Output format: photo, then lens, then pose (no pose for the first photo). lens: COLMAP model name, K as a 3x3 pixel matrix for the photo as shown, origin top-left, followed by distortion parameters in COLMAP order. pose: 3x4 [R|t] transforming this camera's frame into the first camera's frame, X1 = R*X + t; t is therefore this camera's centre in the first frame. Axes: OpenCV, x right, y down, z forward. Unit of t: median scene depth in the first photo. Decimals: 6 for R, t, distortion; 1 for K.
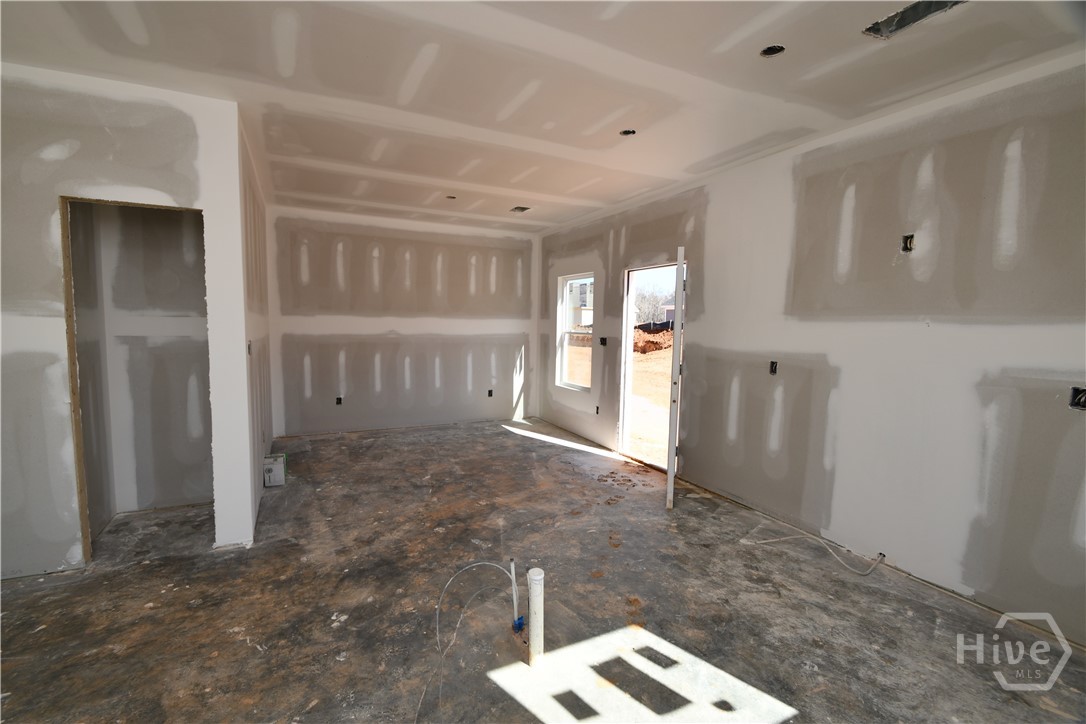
lens RADIAL K [[473.9, 0, 543.0], [0, 473.9, 362.0], [0, 0, 1]] dist [0.003644, -0.011829]
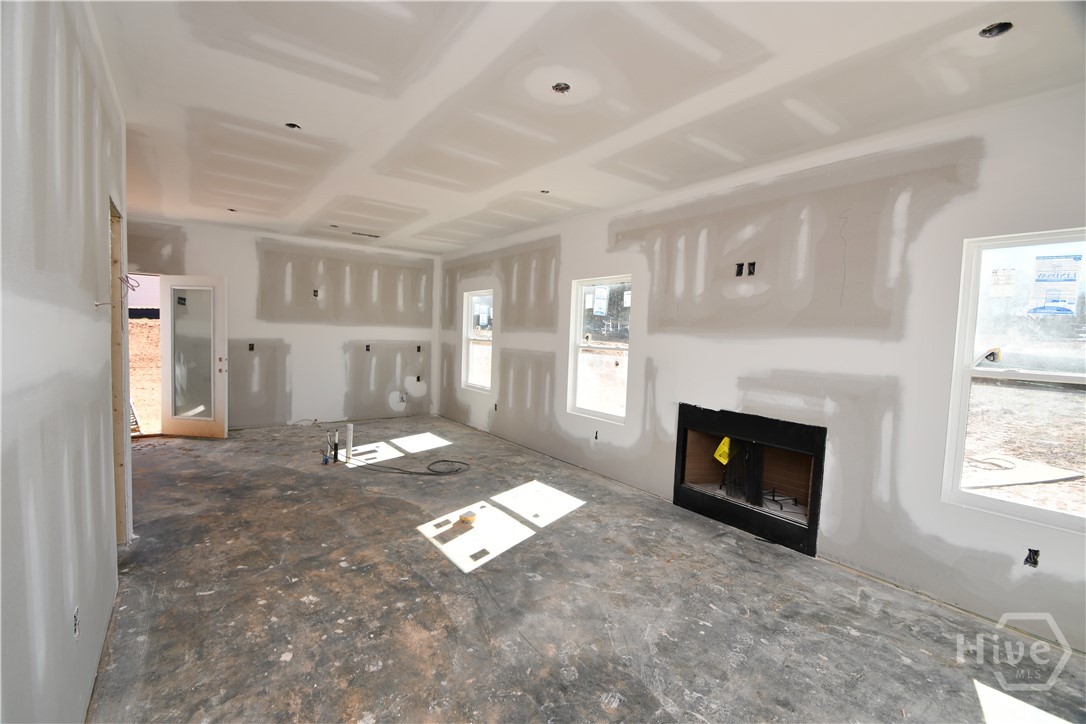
lens RADIAL K [[473.9, 0, 543.0], [0, 473.9, 362.0], [0, 0, 1]] dist [0.003644, -0.011829]
pose [[-0.195409, -0.077490, 0.977656, -1.891502], [0.045165, 0.995105, 0.087901, -0.051287], [-0.979681, 0.061332, -0.190953, 0.304318]]
